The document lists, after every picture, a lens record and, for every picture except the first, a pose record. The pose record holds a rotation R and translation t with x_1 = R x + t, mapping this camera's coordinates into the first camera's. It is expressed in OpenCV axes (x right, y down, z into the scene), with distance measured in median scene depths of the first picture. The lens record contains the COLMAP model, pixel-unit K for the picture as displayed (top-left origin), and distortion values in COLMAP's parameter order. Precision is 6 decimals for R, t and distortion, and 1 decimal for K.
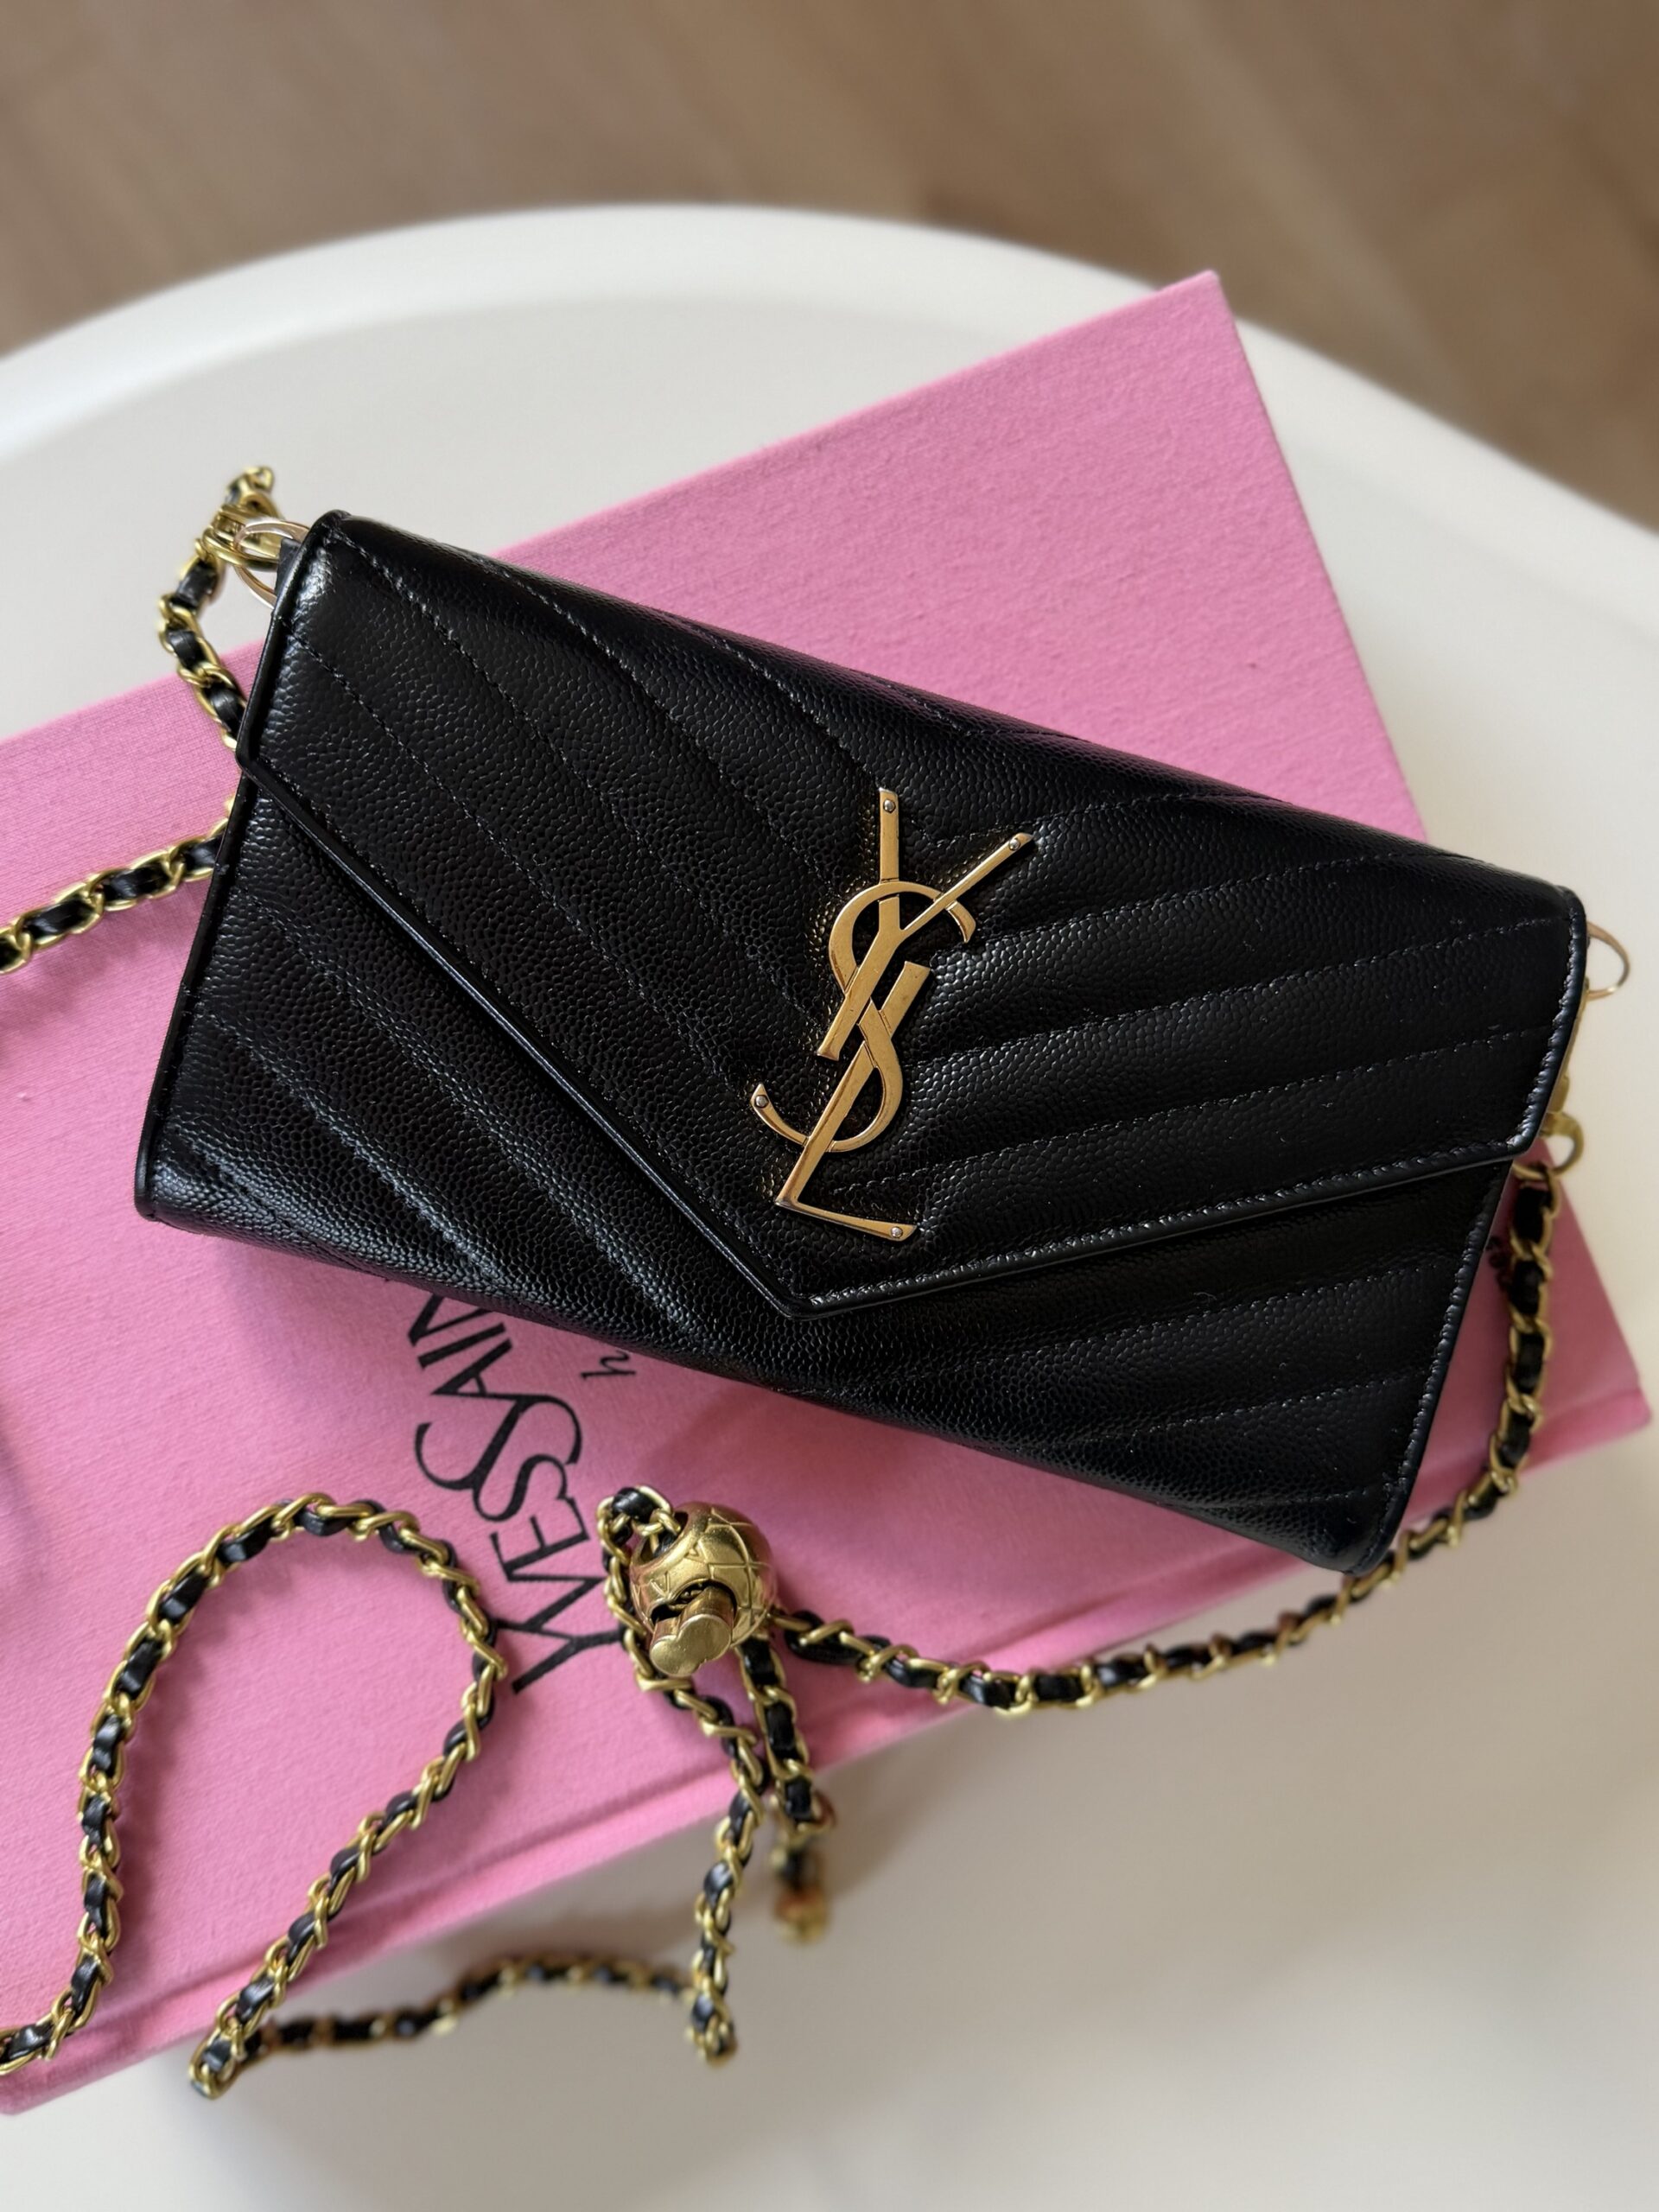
lens RADIAL K [[1948.9, 0, 829.5], [0, 1948.9, 1106.0], [0, 0, 1]] dist [0.184710, -0.532208]
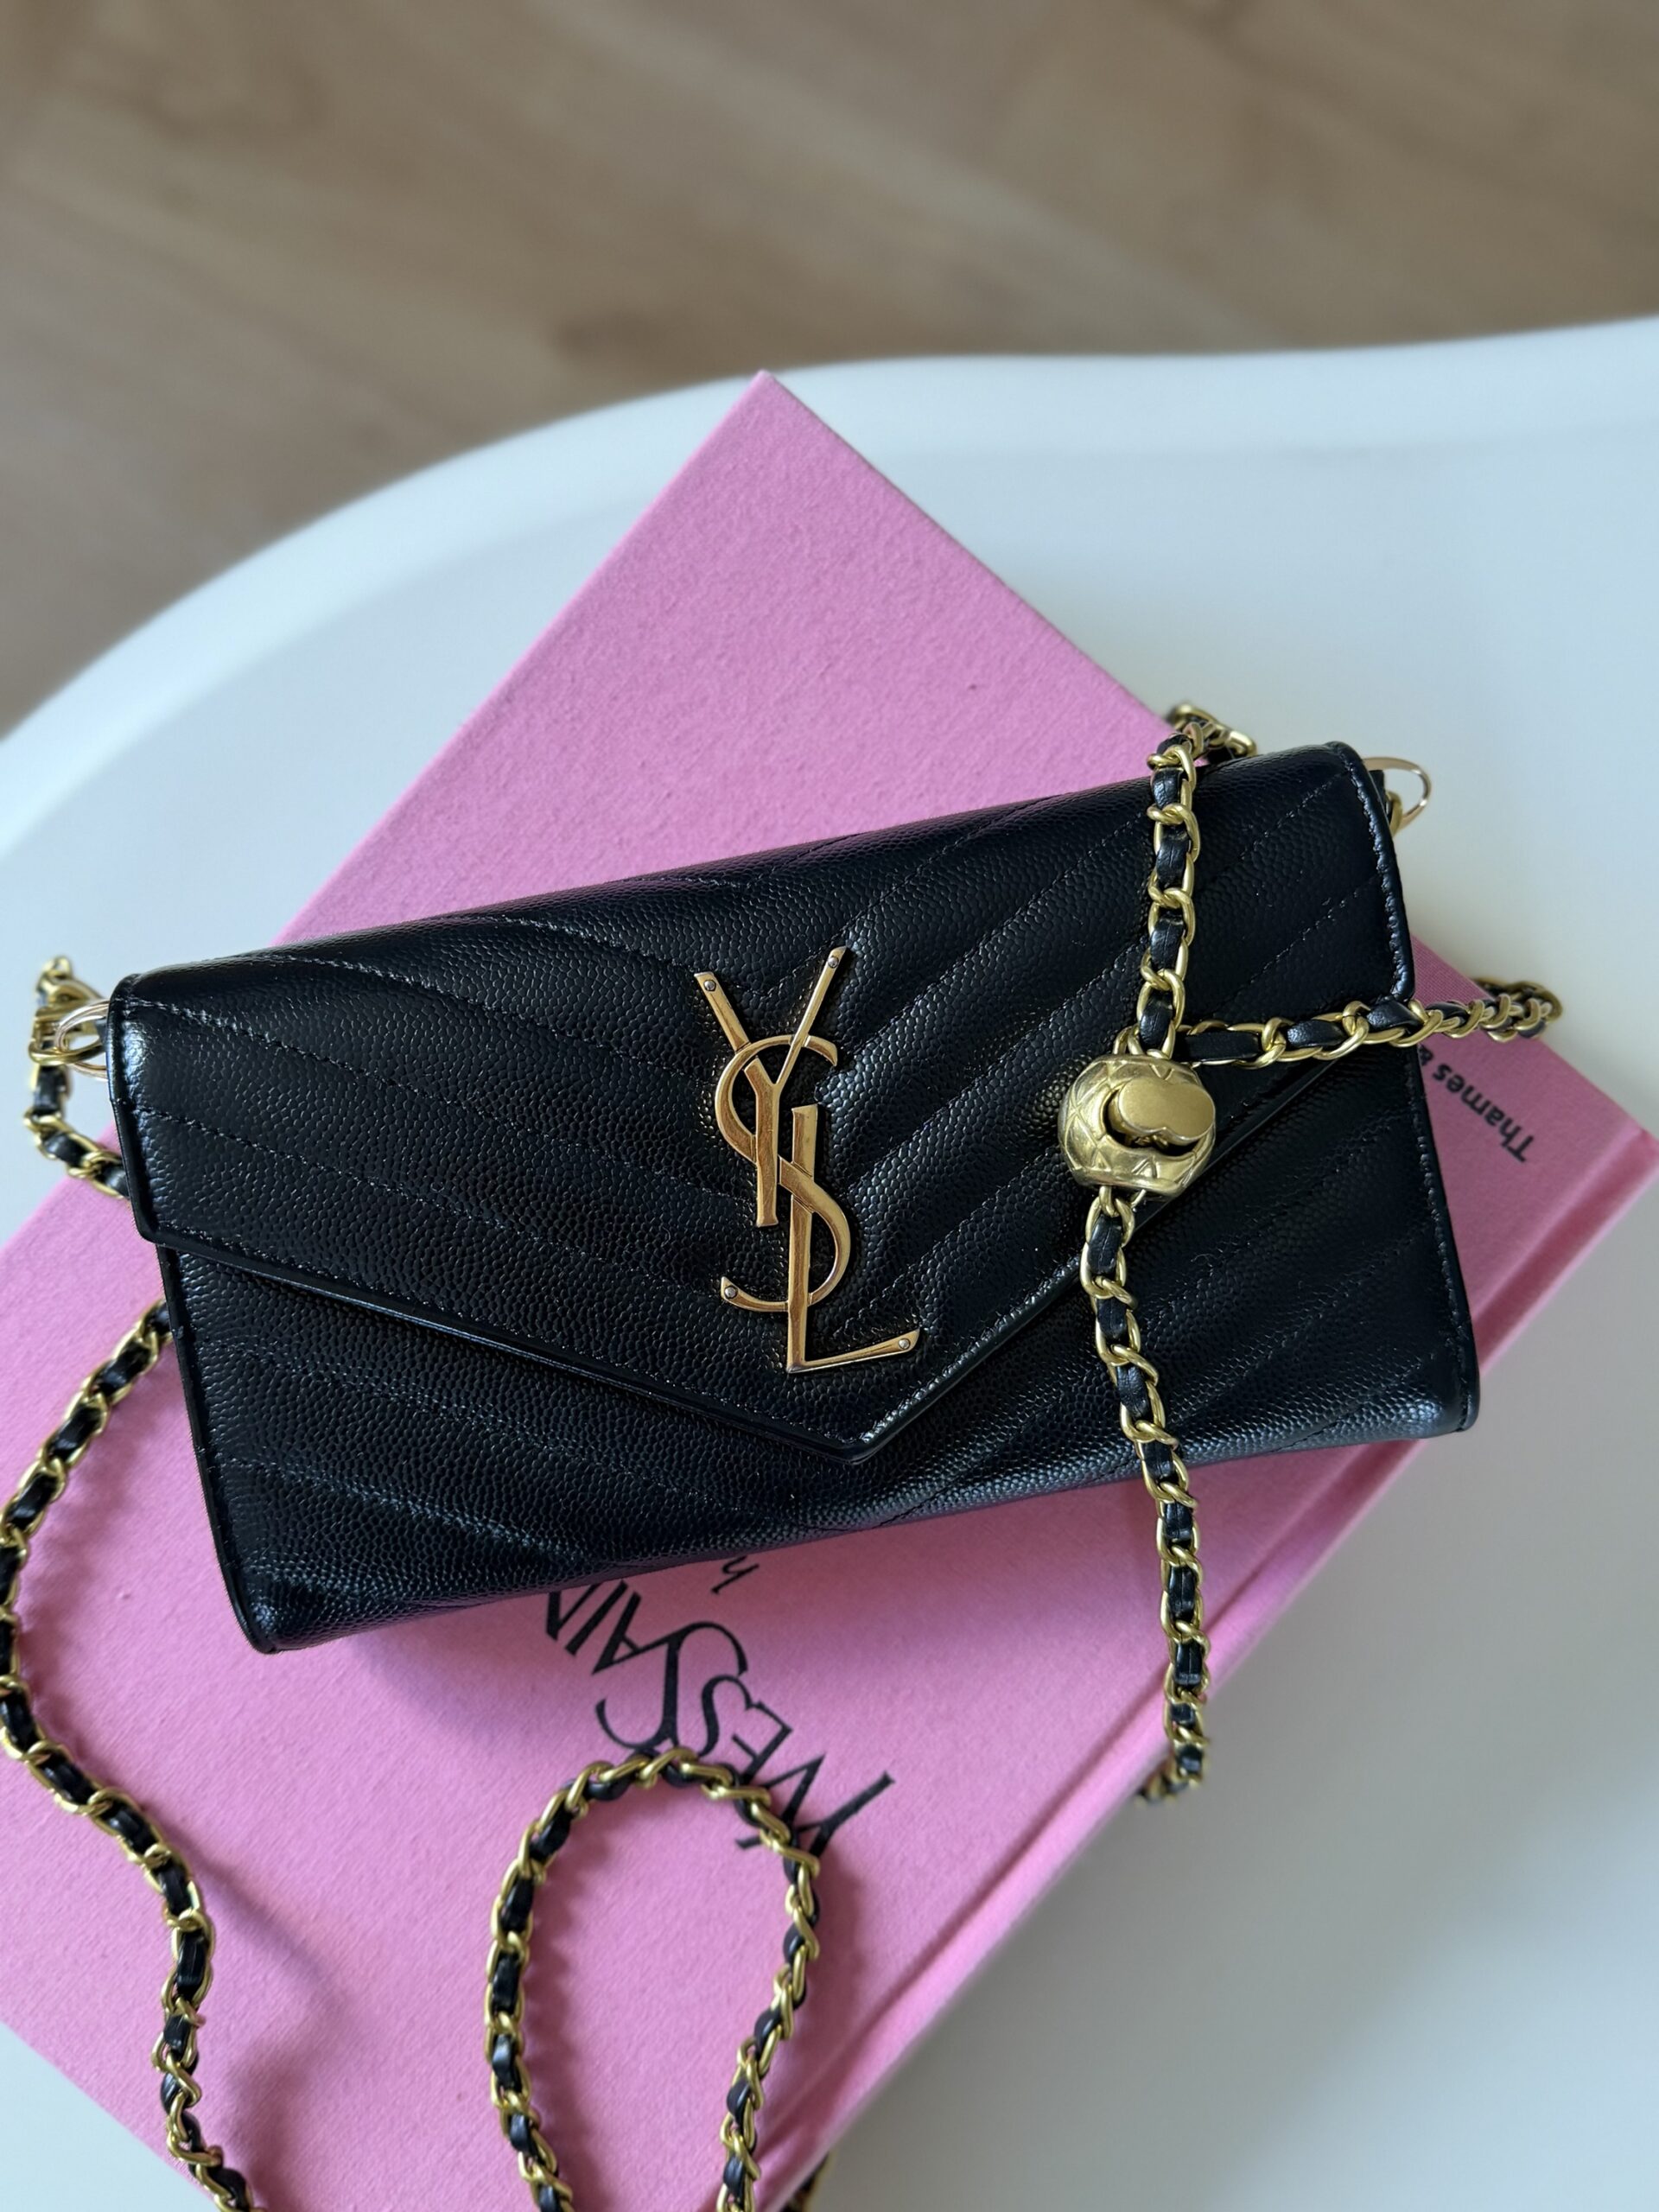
lens RADIAL K [[1948.9, 0, 829.5], [0, 1948.9, 1106.0], [0, 0, 1]] dist [0.184710, -0.532208]
pose [[0.886448, -0.460966, -0.041470, 0.092534], [0.460127, 0.887396, -0.028476, -0.033523], [0.049926, 0.006161, 0.998734, -0.038954]]
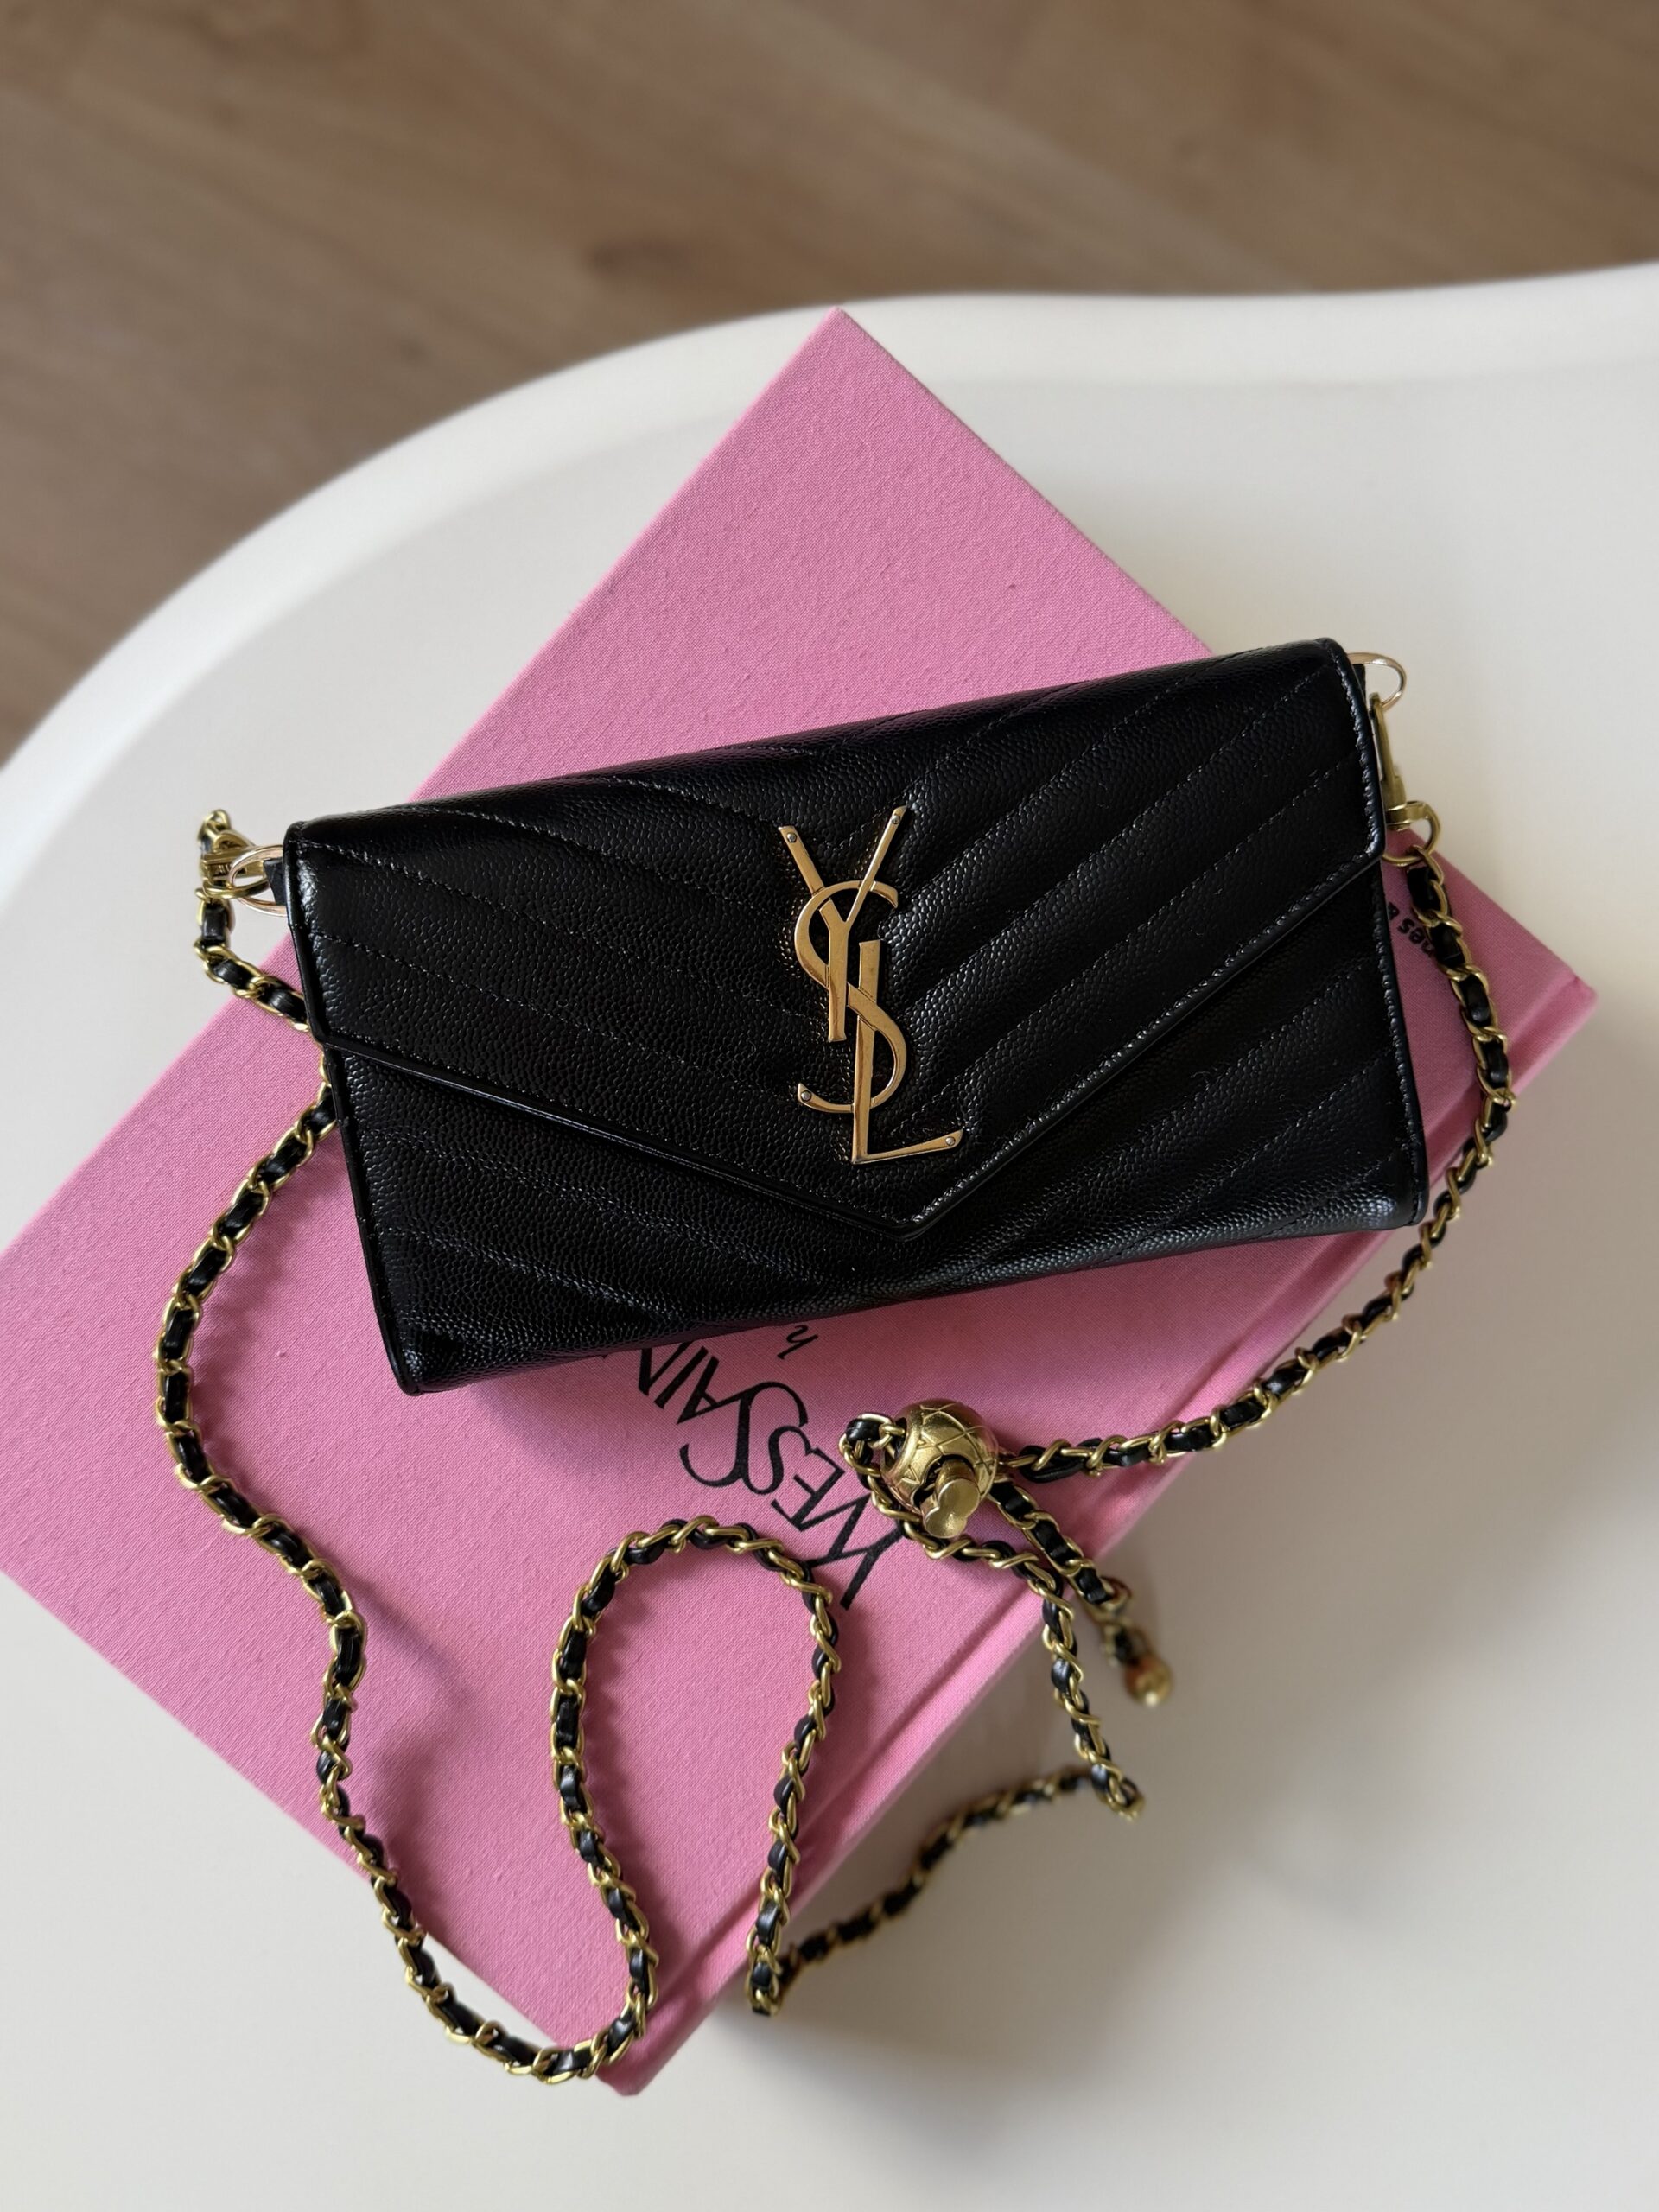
lens RADIAL K [[1948.9, 0, 829.5], [0, 1948.9, 1106.0], [0, 0, 1]] dist [0.184710, -0.532208]
pose [[0.893106, -0.447035, -0.050205, 0.035006], [0.448185, 0.893831, 0.014010, -0.006725], [0.038611, -0.035014, 0.998641, -0.225773]]
